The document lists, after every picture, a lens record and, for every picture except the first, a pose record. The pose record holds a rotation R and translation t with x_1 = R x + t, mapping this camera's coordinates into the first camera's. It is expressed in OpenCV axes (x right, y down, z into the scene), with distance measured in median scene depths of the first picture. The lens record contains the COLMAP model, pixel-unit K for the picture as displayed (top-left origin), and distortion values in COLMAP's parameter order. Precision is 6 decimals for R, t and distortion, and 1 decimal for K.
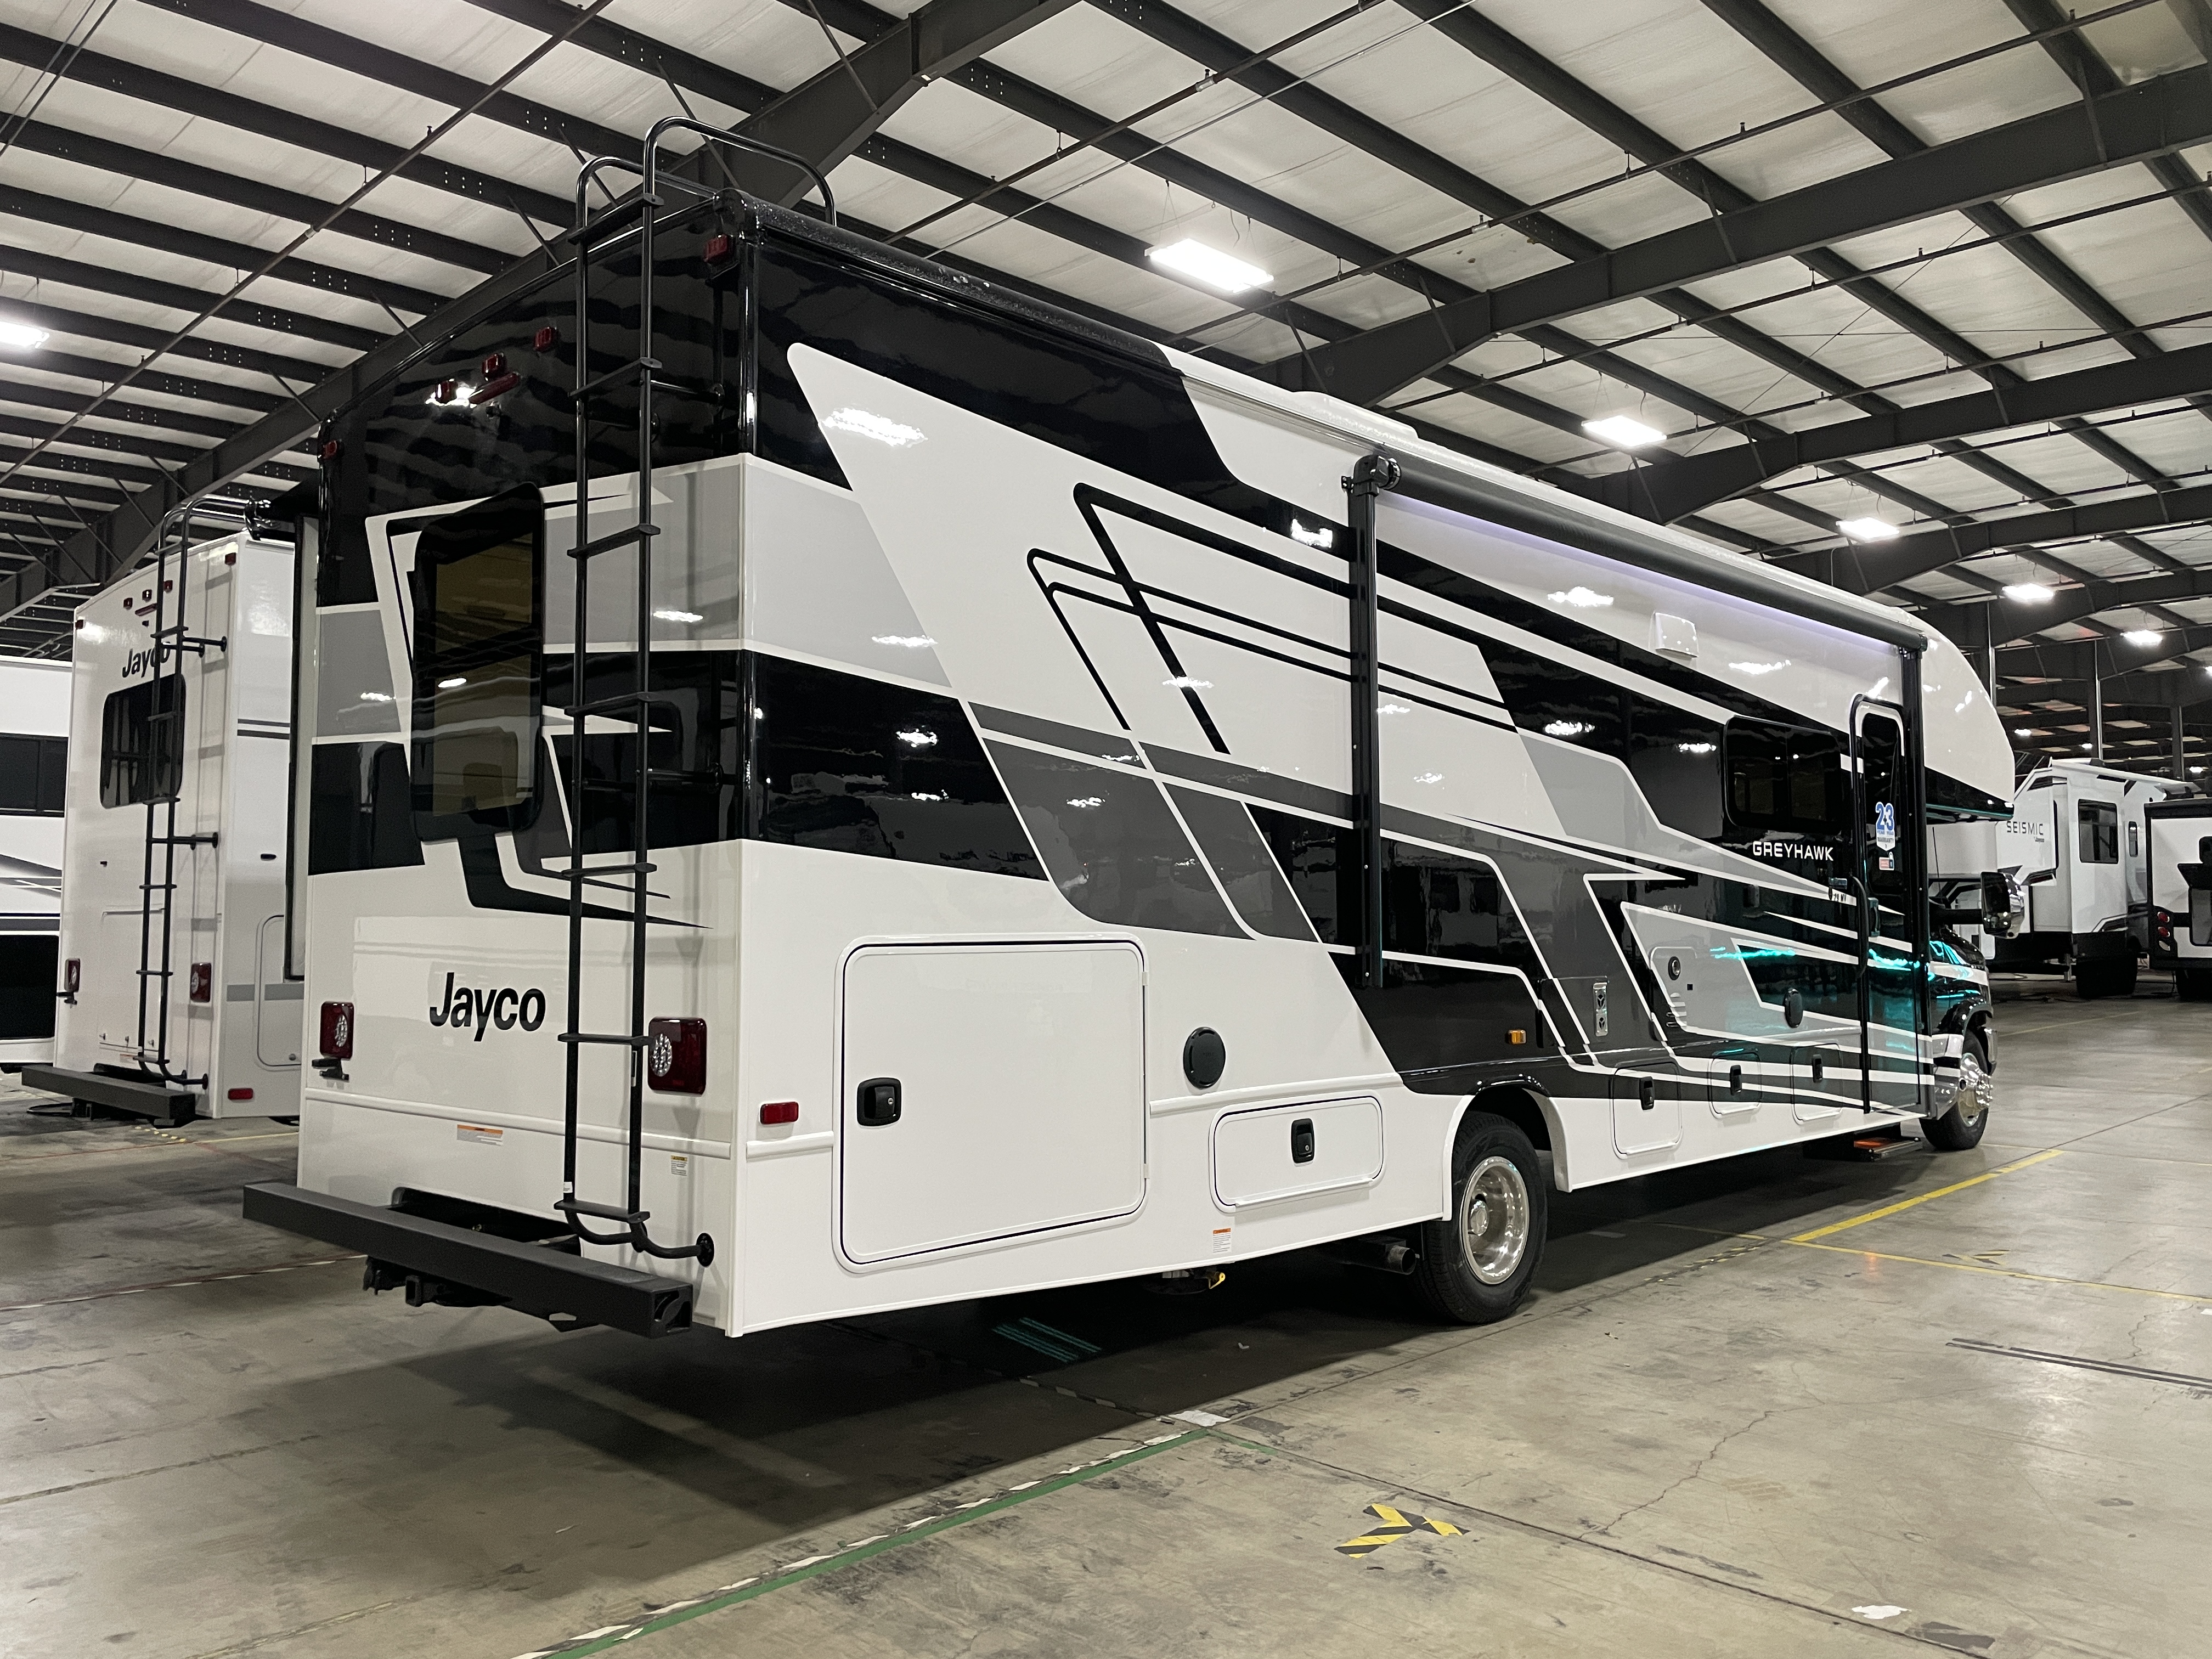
lens RADIAL K [[1703.5, 0, 1102.5], [0, 1703.5, 874.0], [0, 0, 1]] dist [0.000465, -0.000348]
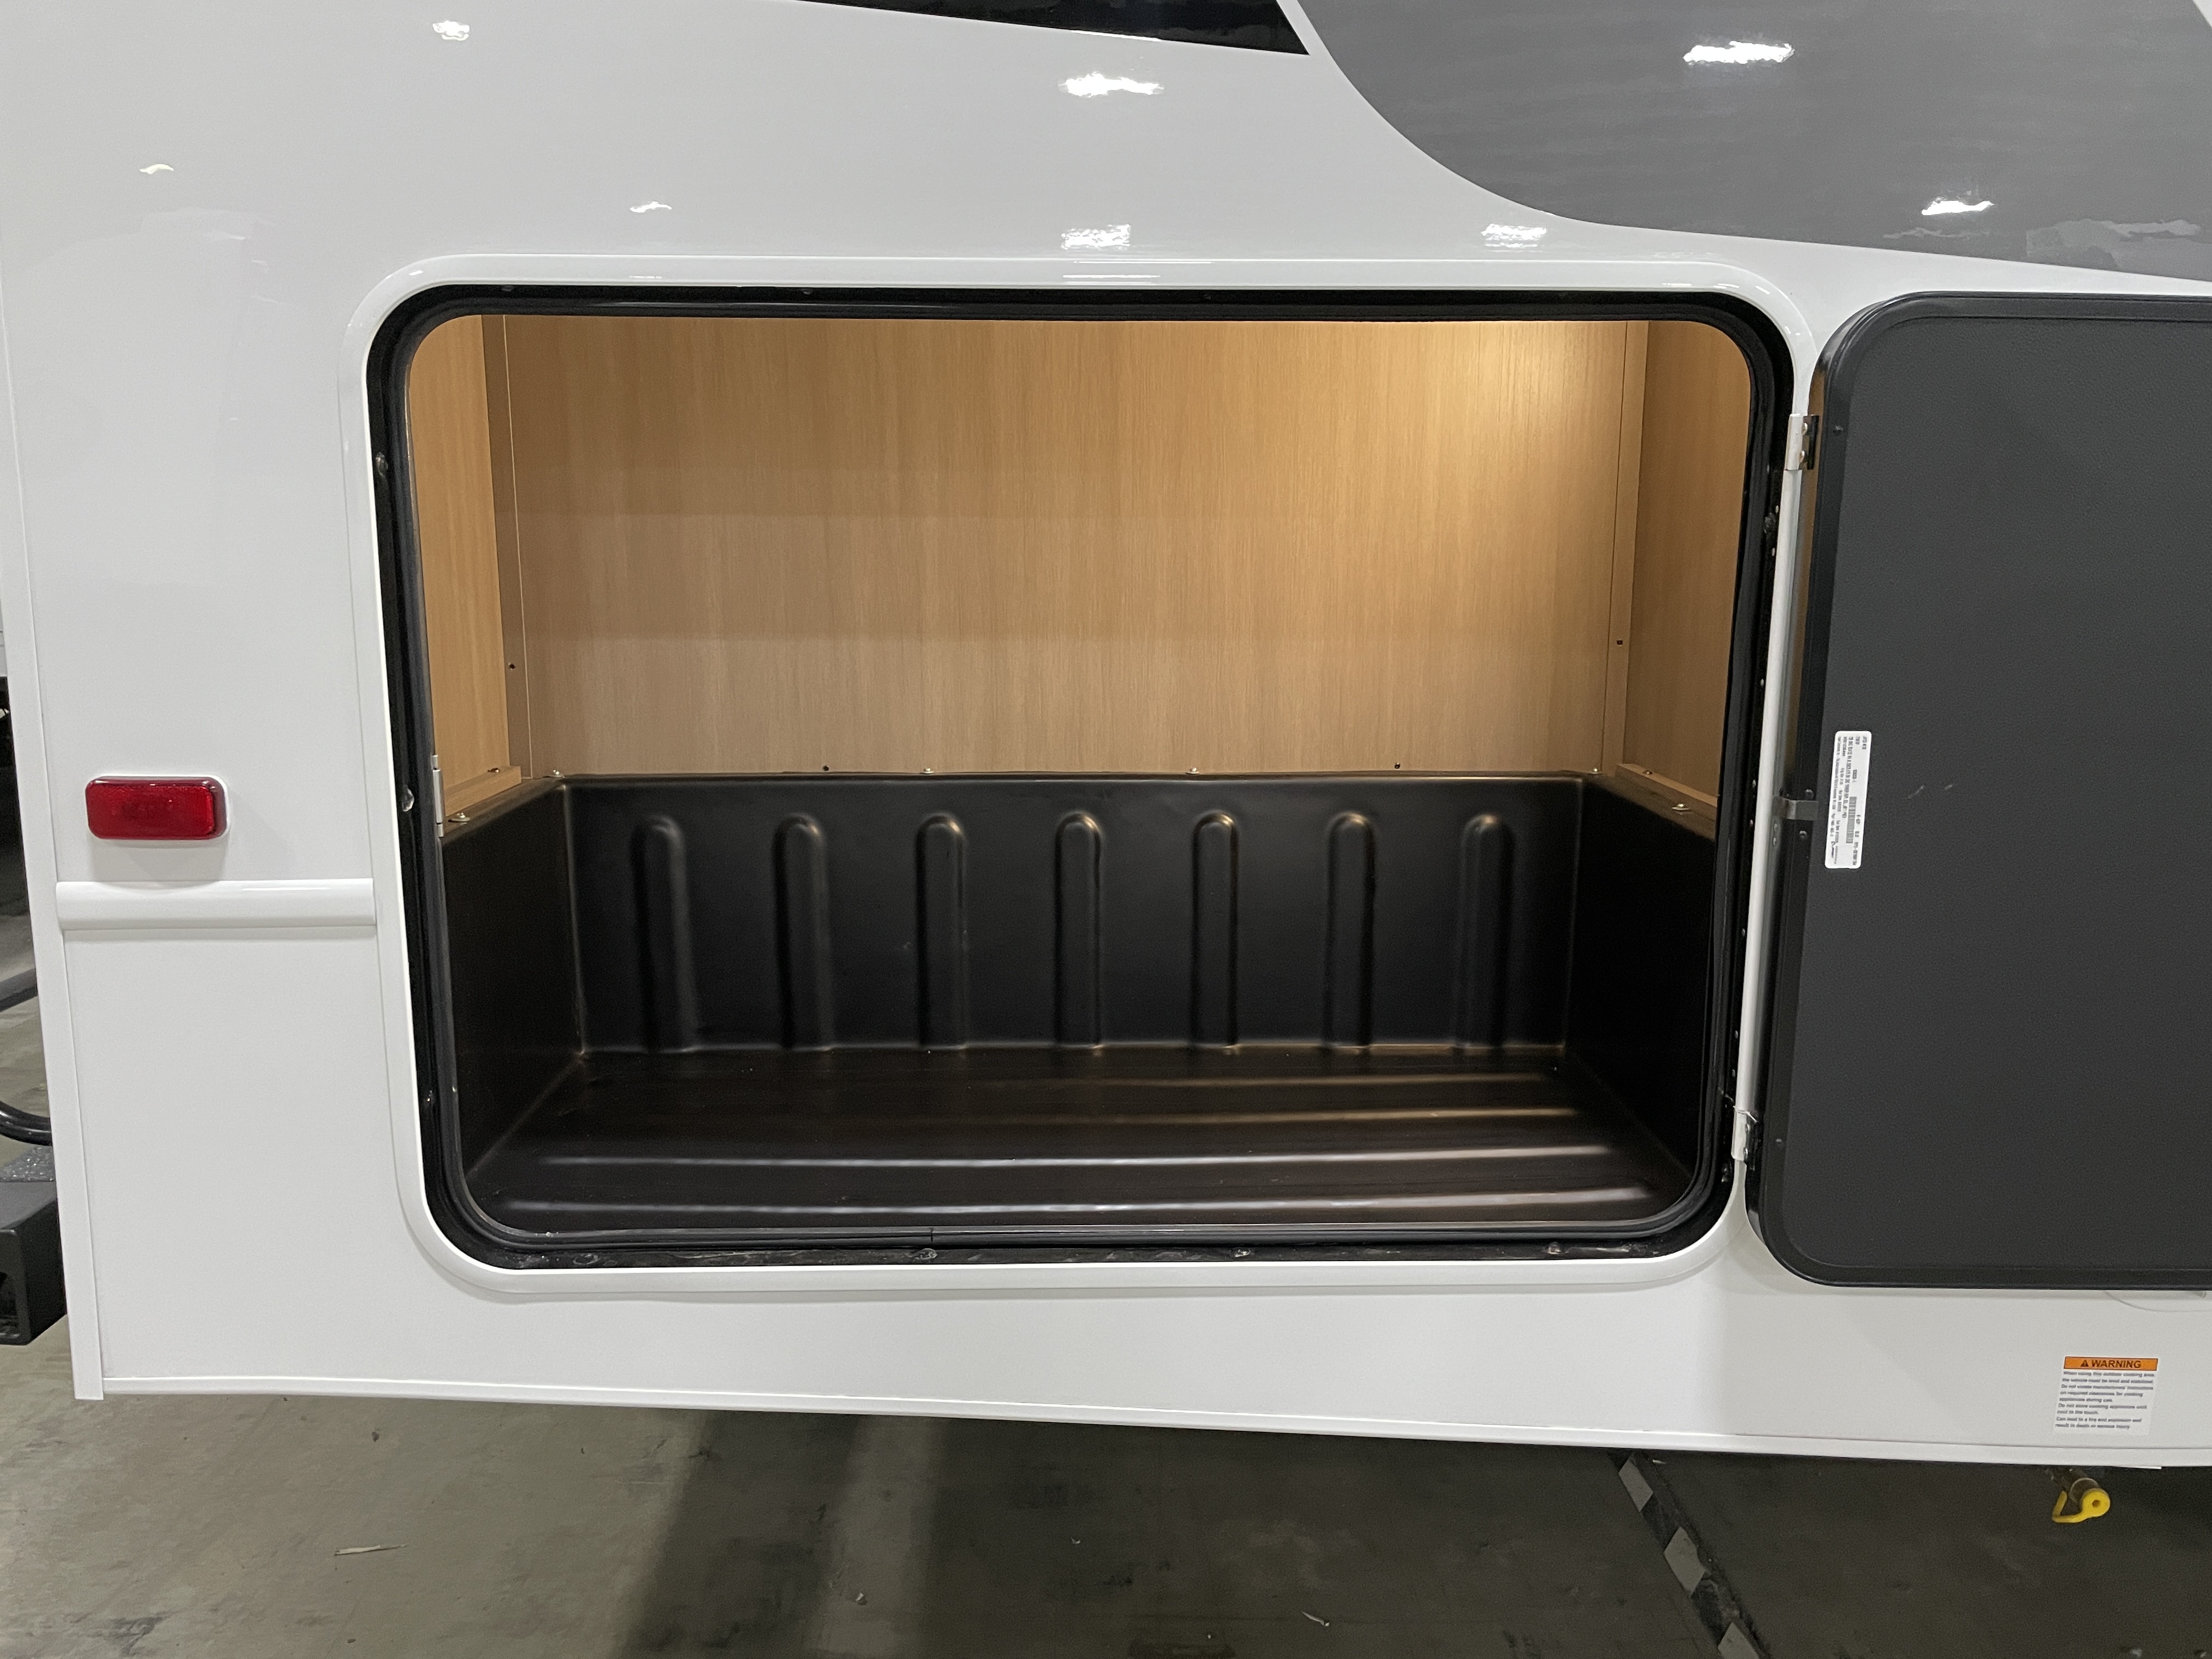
lens RADIAL K [[1691.3, 0, 1106.0], [0, 1691.3, 829.5], [0, 0, 1]] dist [-0.002269, -0.006348]
pose [[0.712159, 0.137702, -0.688381, 0.146444], [0.020060, 0.976182, 0.216025, 0.066661], [0.701732, -0.167653, 0.692434, 0.781781]]
